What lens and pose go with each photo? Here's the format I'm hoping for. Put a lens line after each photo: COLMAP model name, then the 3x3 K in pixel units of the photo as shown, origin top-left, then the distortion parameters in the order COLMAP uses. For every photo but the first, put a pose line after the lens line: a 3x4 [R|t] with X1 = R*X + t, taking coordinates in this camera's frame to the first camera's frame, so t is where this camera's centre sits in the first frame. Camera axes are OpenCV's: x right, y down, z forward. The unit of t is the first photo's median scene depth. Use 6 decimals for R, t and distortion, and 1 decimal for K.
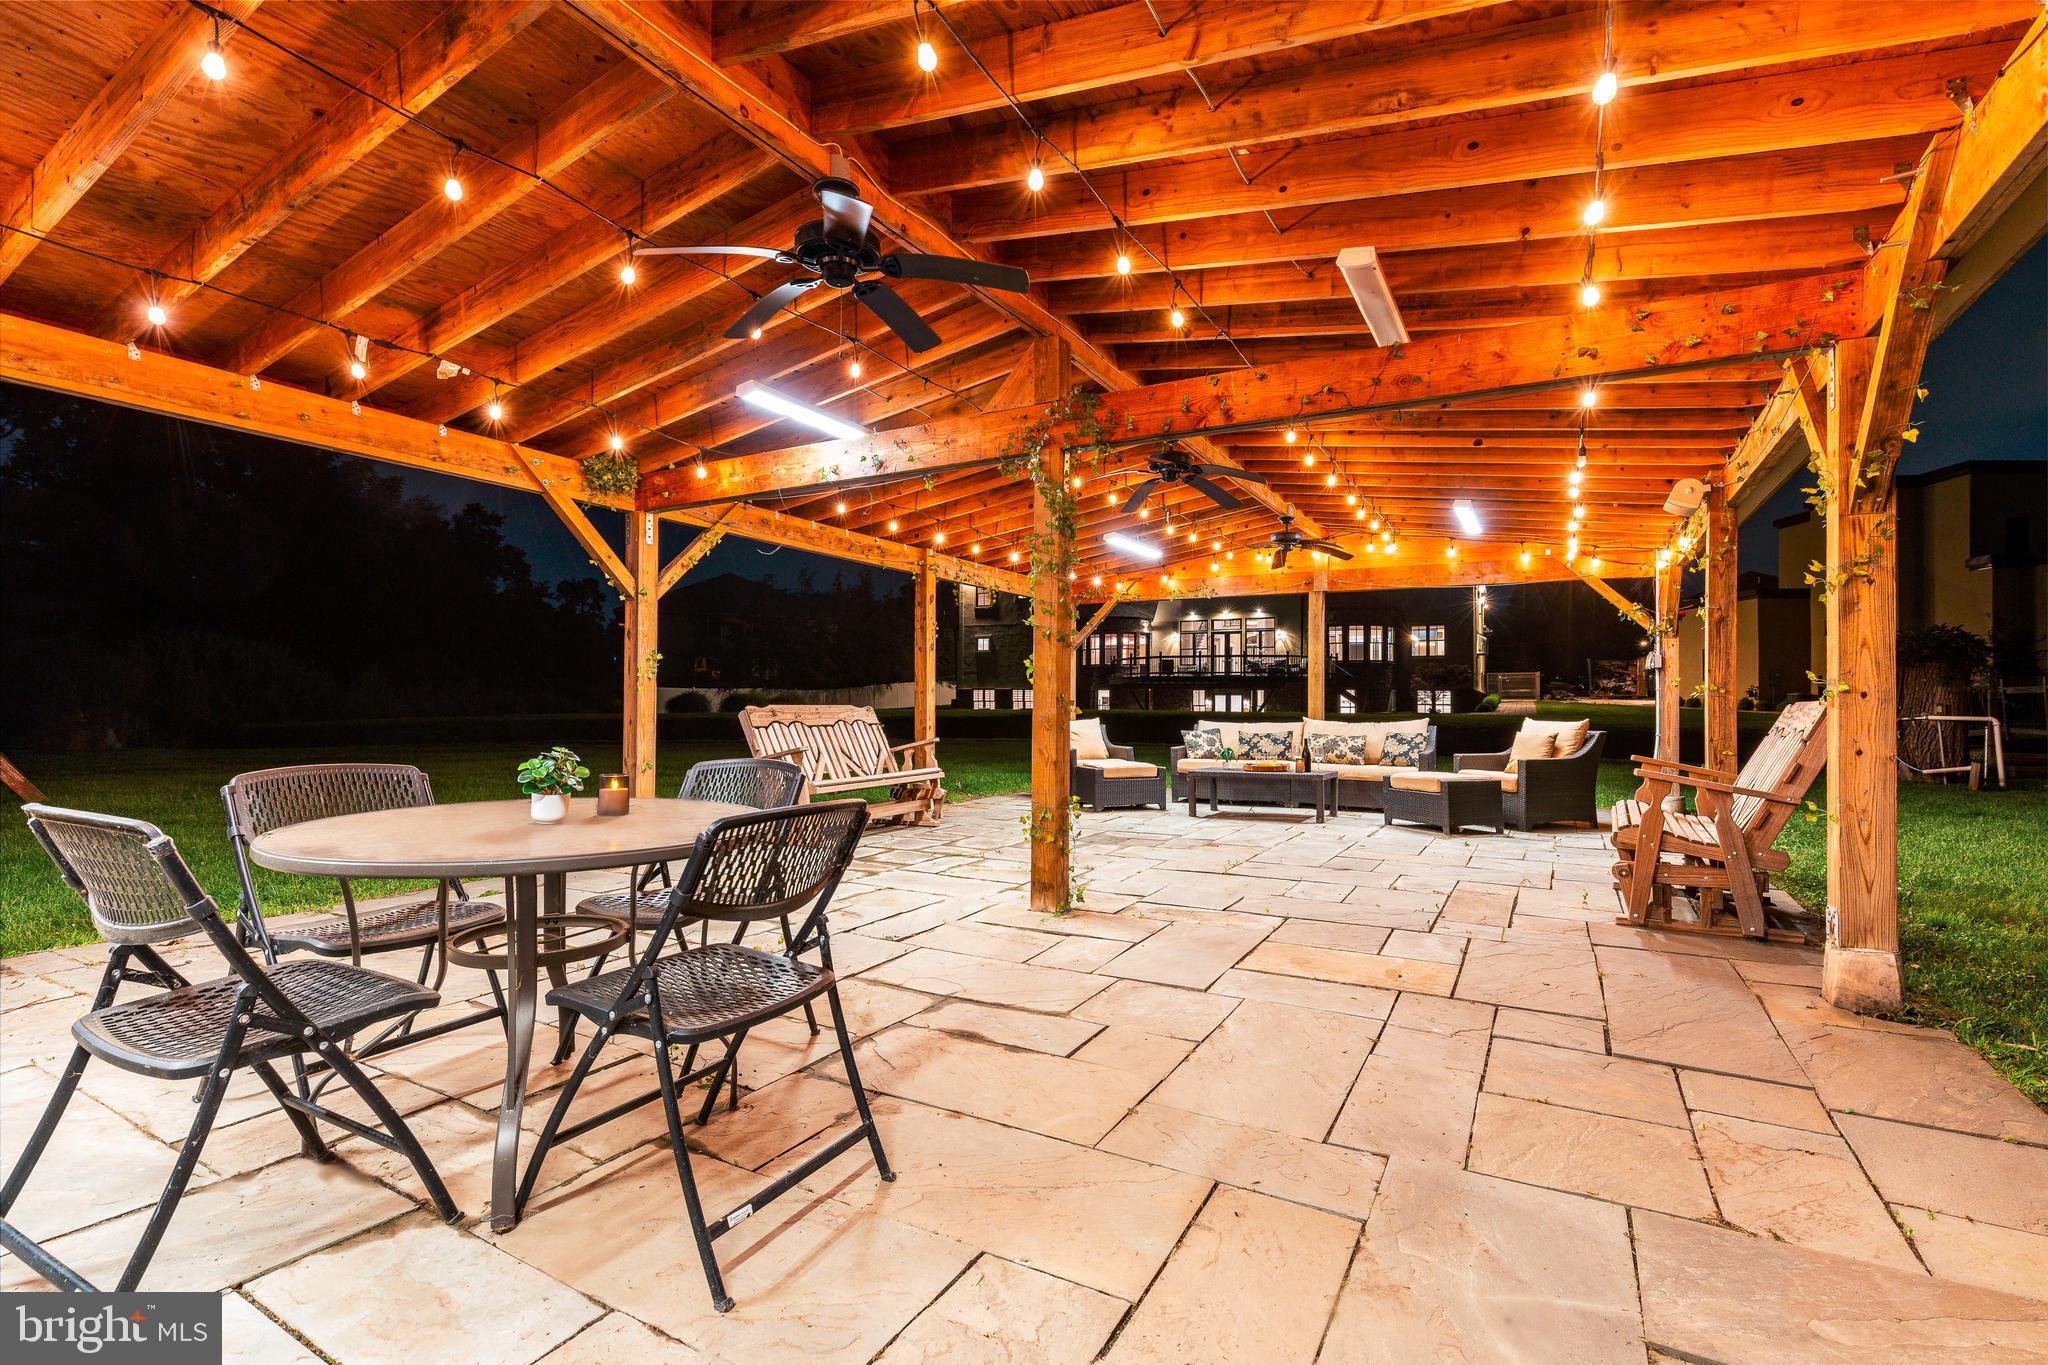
lens RADIAL K [[938.8, 0, 1029.9], [0, 938.8, 704.5], [0, 0, 1]] dist [0.001403, 0.000119]
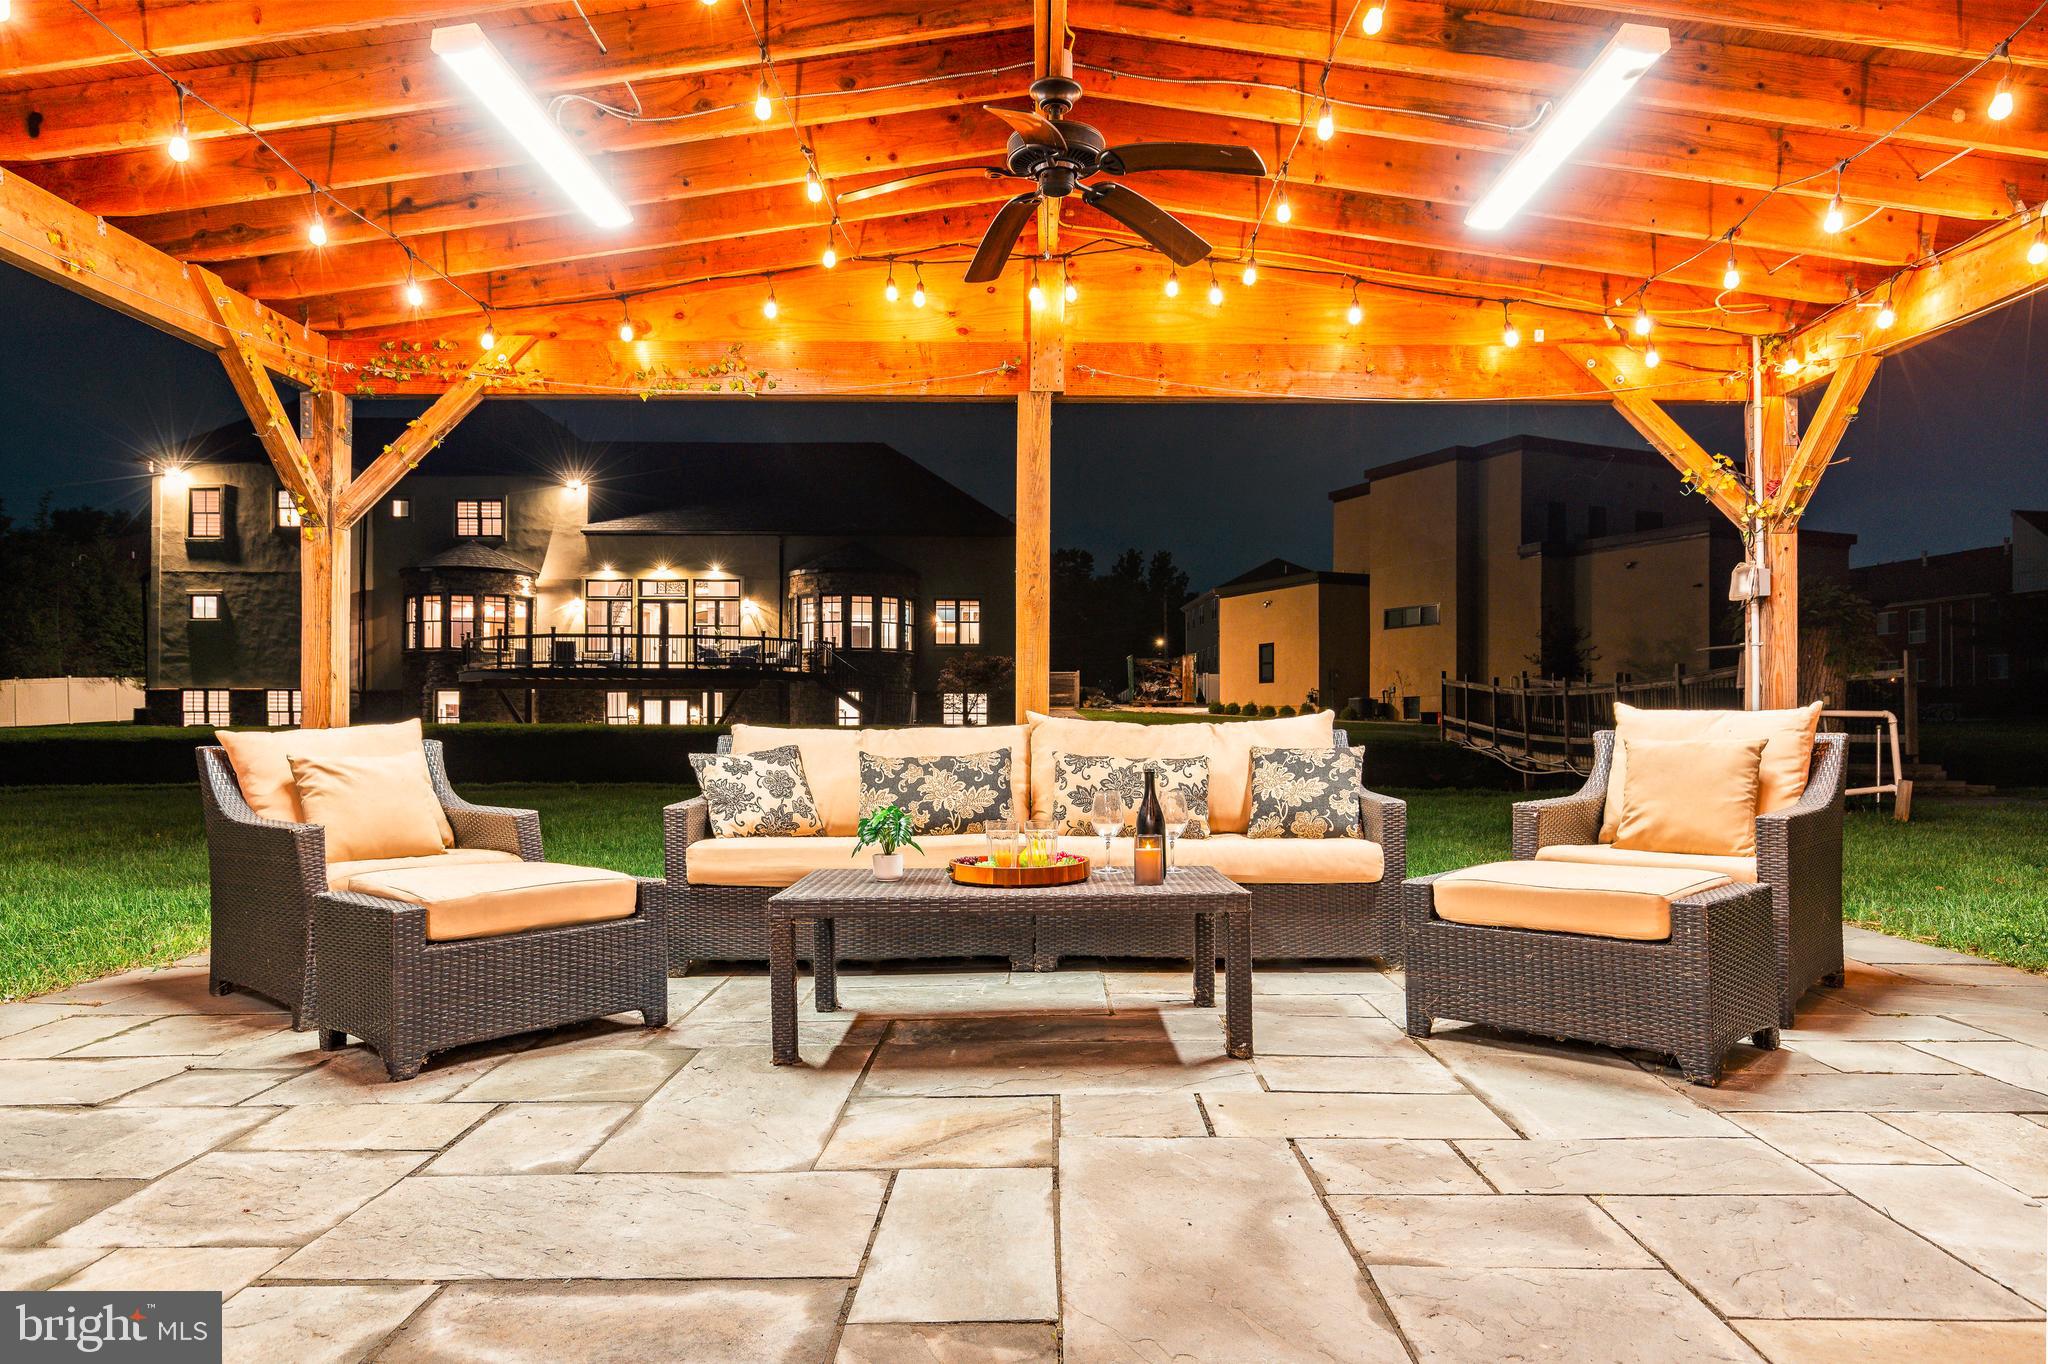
lens RADIAL K [[1235.1, 0, 1024.0], [0, 1235.1, 682.0], [0, 0, 1]] dist [0.002683, 0.000912]
pose [[0.871259, 0.009476, 0.490731, 0.015267], [0.006351, 0.999512, -0.030576, 0.005140], [-0.490782, 0.029756, 0.870774, 0.174453]]
